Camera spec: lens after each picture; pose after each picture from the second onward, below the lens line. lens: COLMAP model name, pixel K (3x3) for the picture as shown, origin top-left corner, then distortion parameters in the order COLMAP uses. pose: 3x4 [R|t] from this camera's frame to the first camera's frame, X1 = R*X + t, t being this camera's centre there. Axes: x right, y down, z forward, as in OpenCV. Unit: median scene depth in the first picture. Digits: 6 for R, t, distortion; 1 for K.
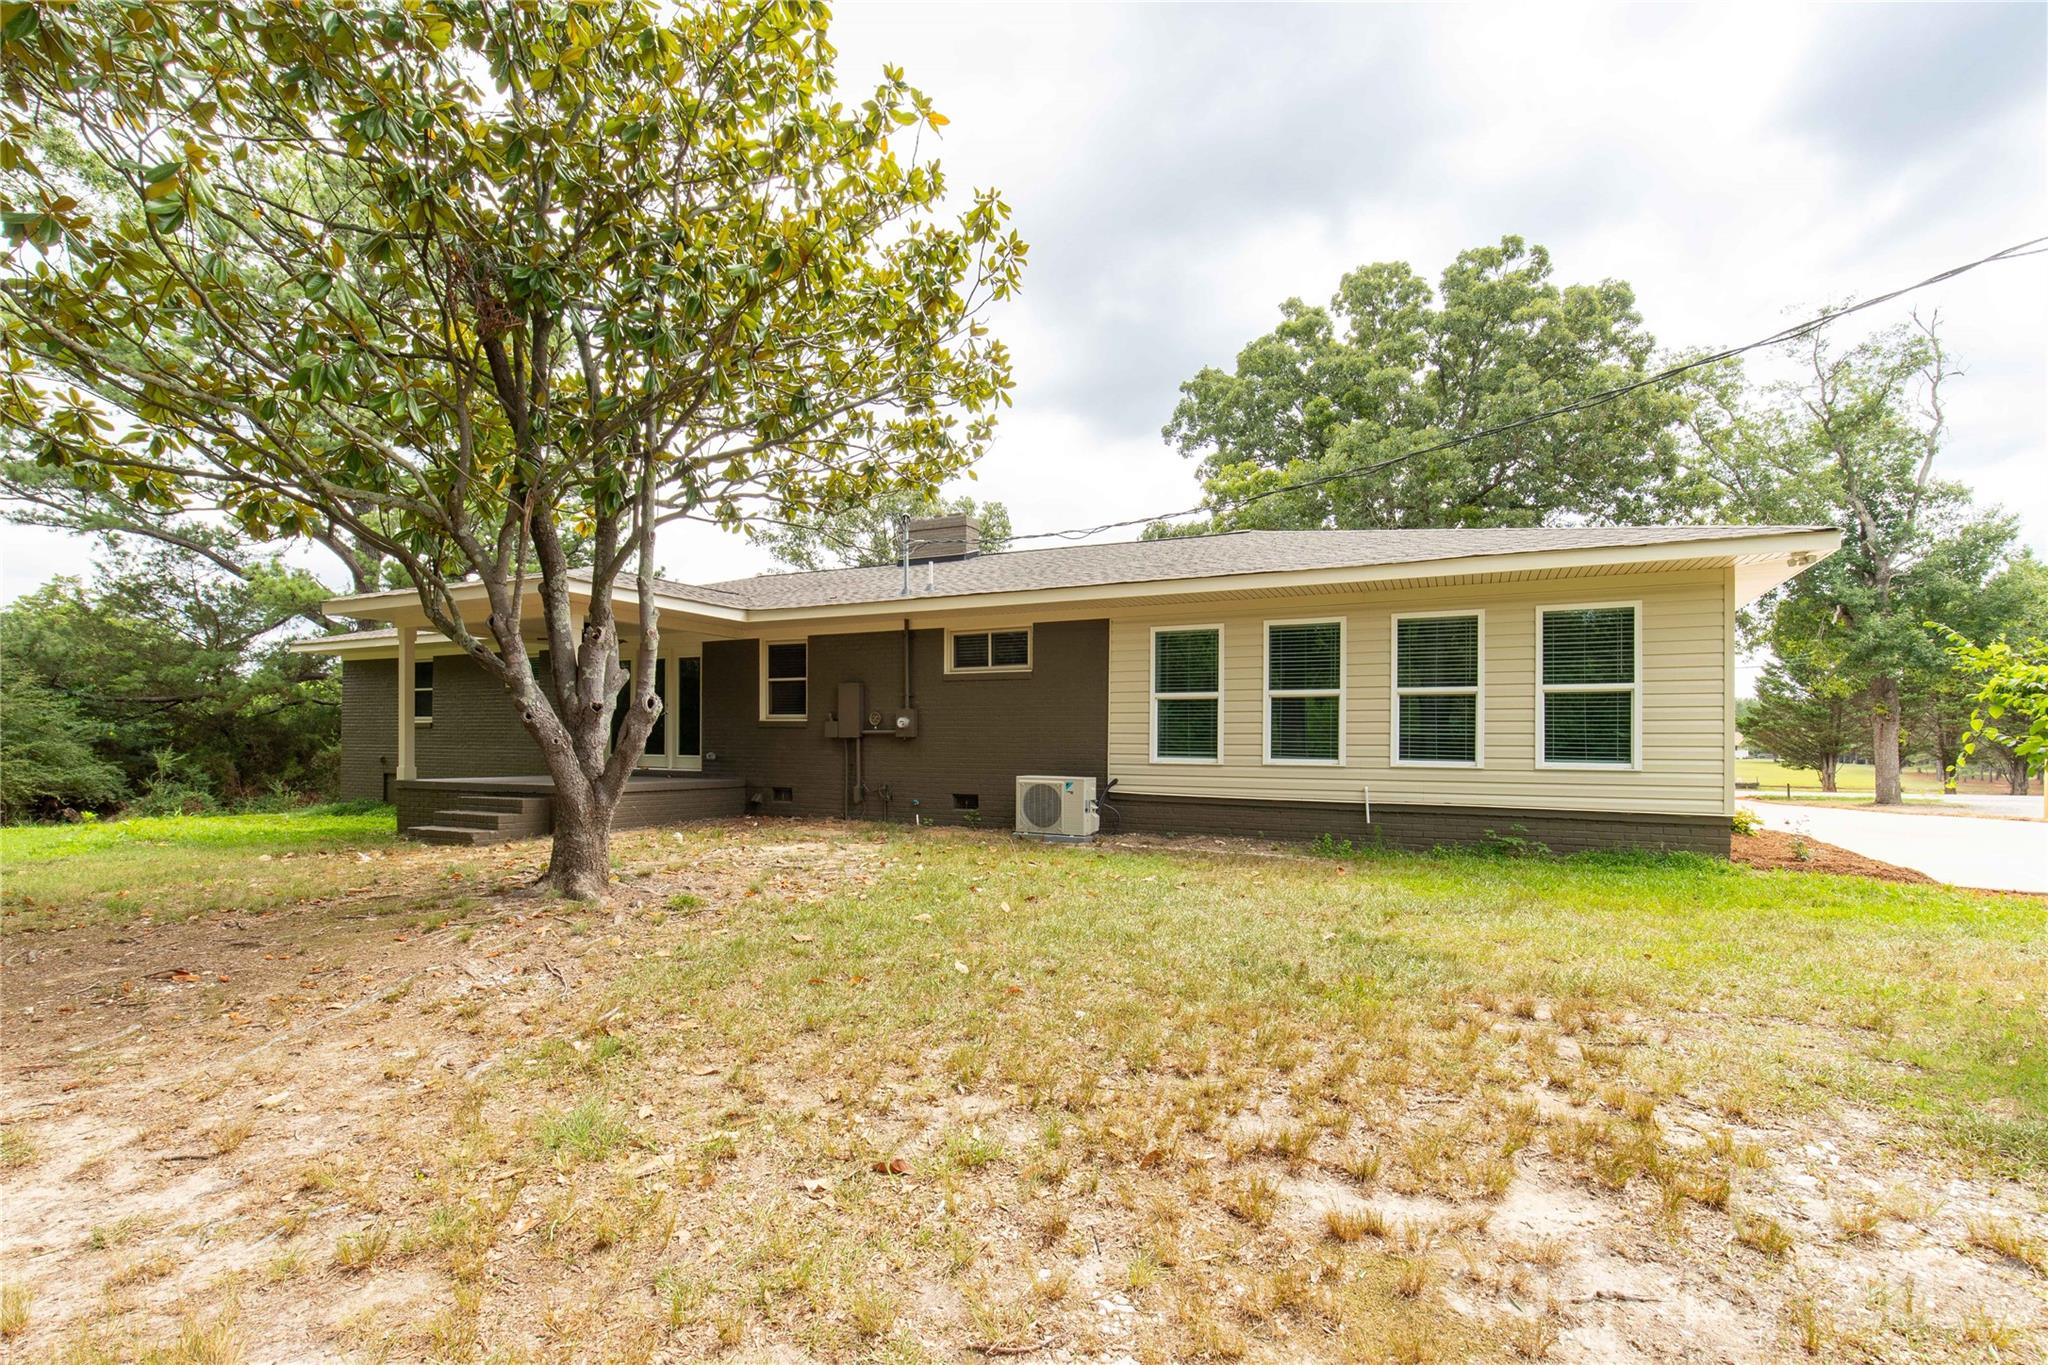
lens RADIAL K [[923.3, 0, 1010.3], [0, 923.3, 680.7], [0, 0, 1]] dist [0.003429, 0.000073]
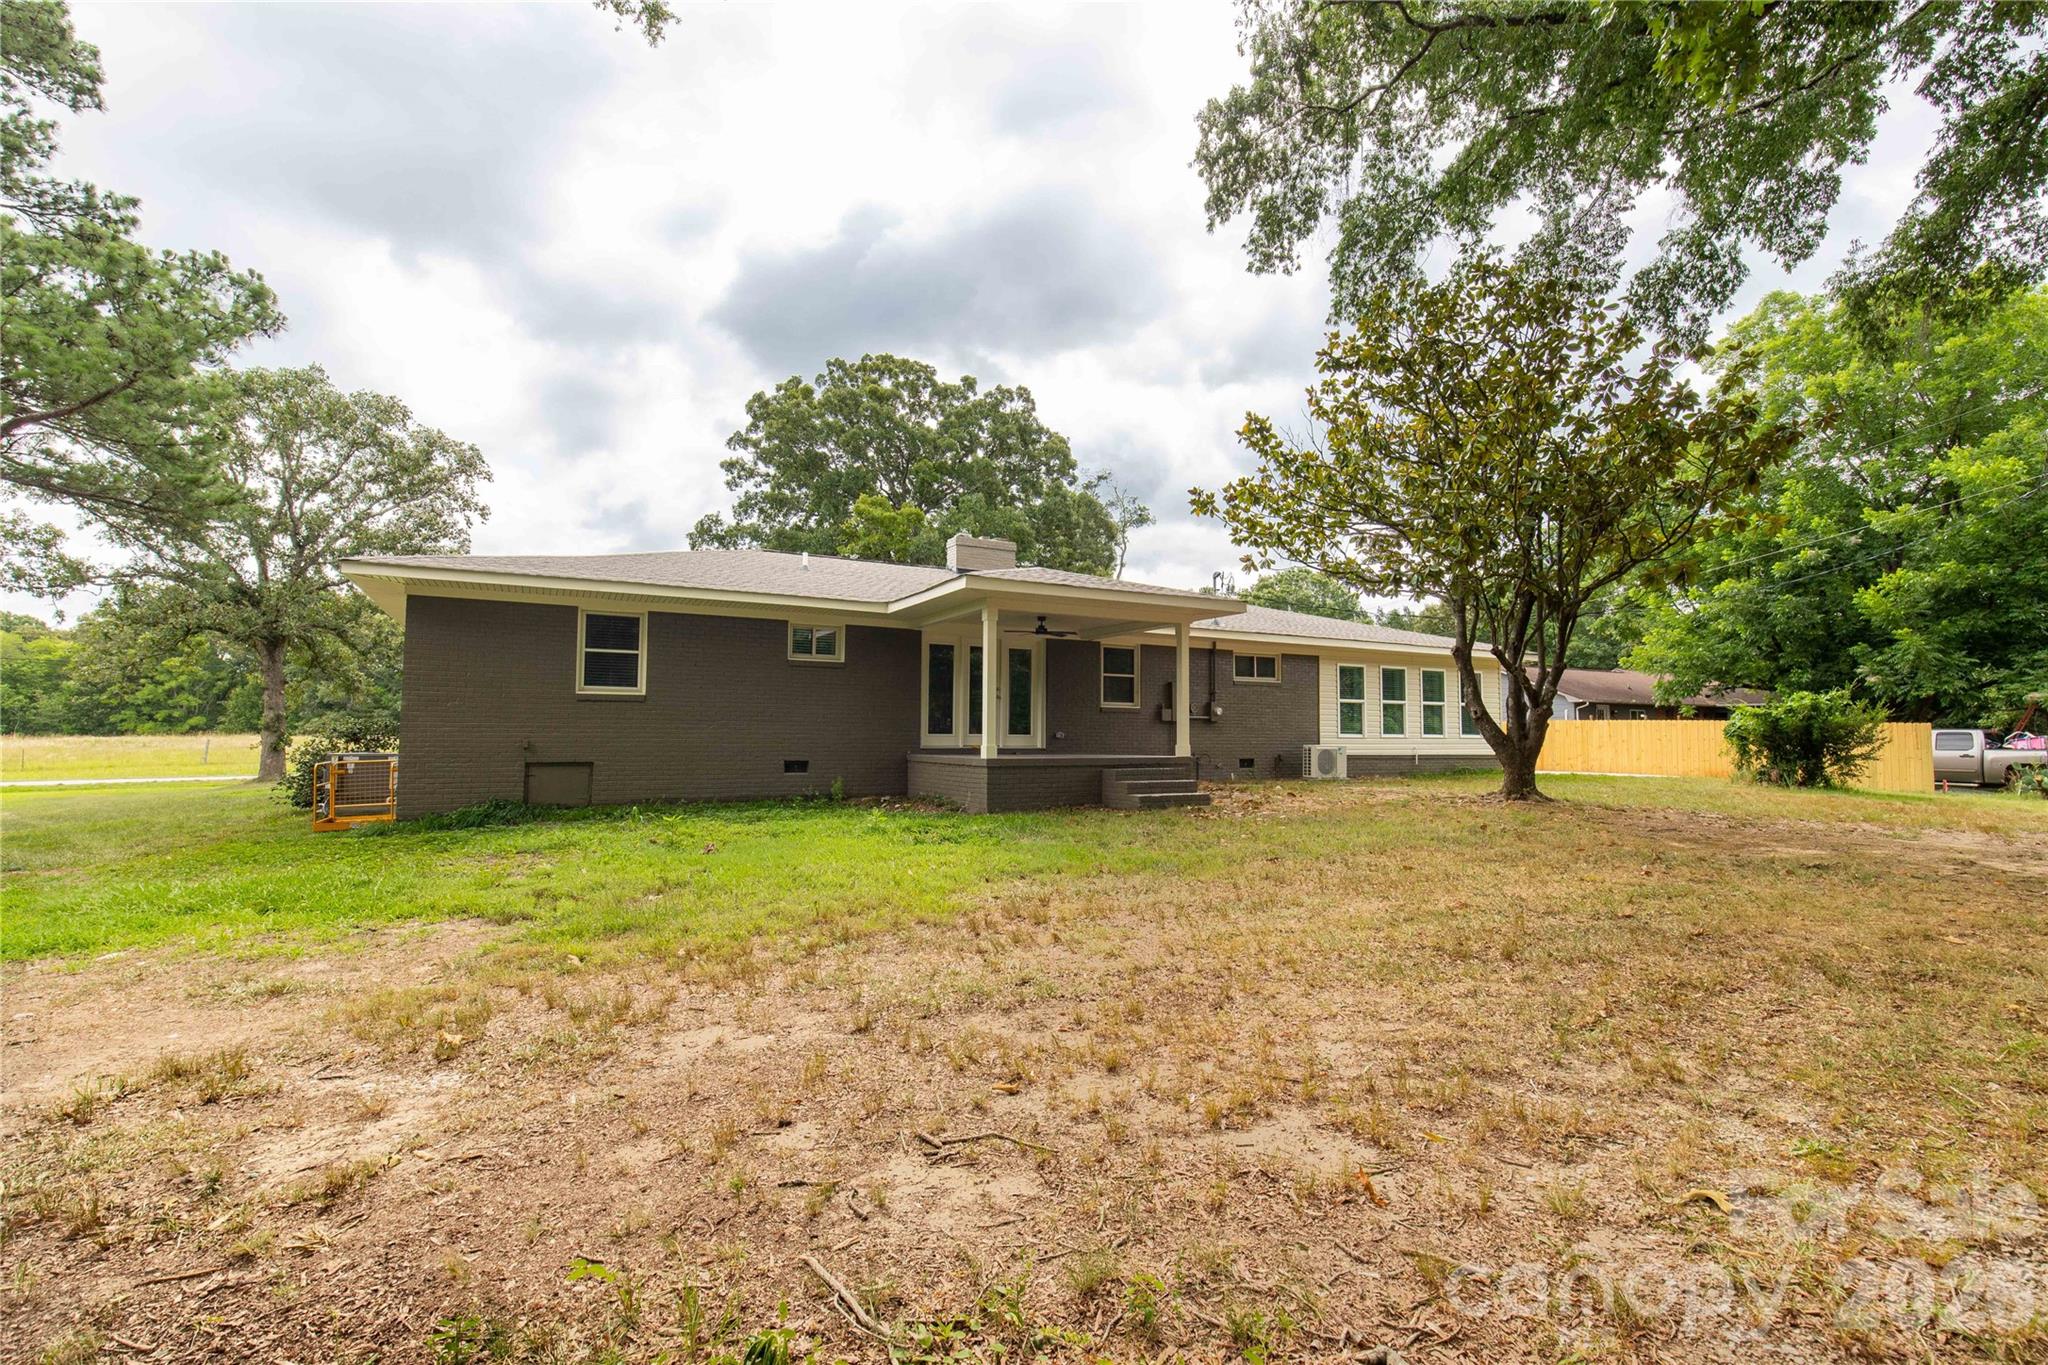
lens RADIAL K [[923.3, 0, 1010.3], [0, 923.3, 680.7], [0, 0, 1]] dist [0.003429, 0.000073]
pose [[0.611631, 0.048466, 0.789657, -1.623111], [-0.049827, 0.998500, -0.022691, 0.050070], [-0.789573, -0.025467, 0.613128, 0.387391]]
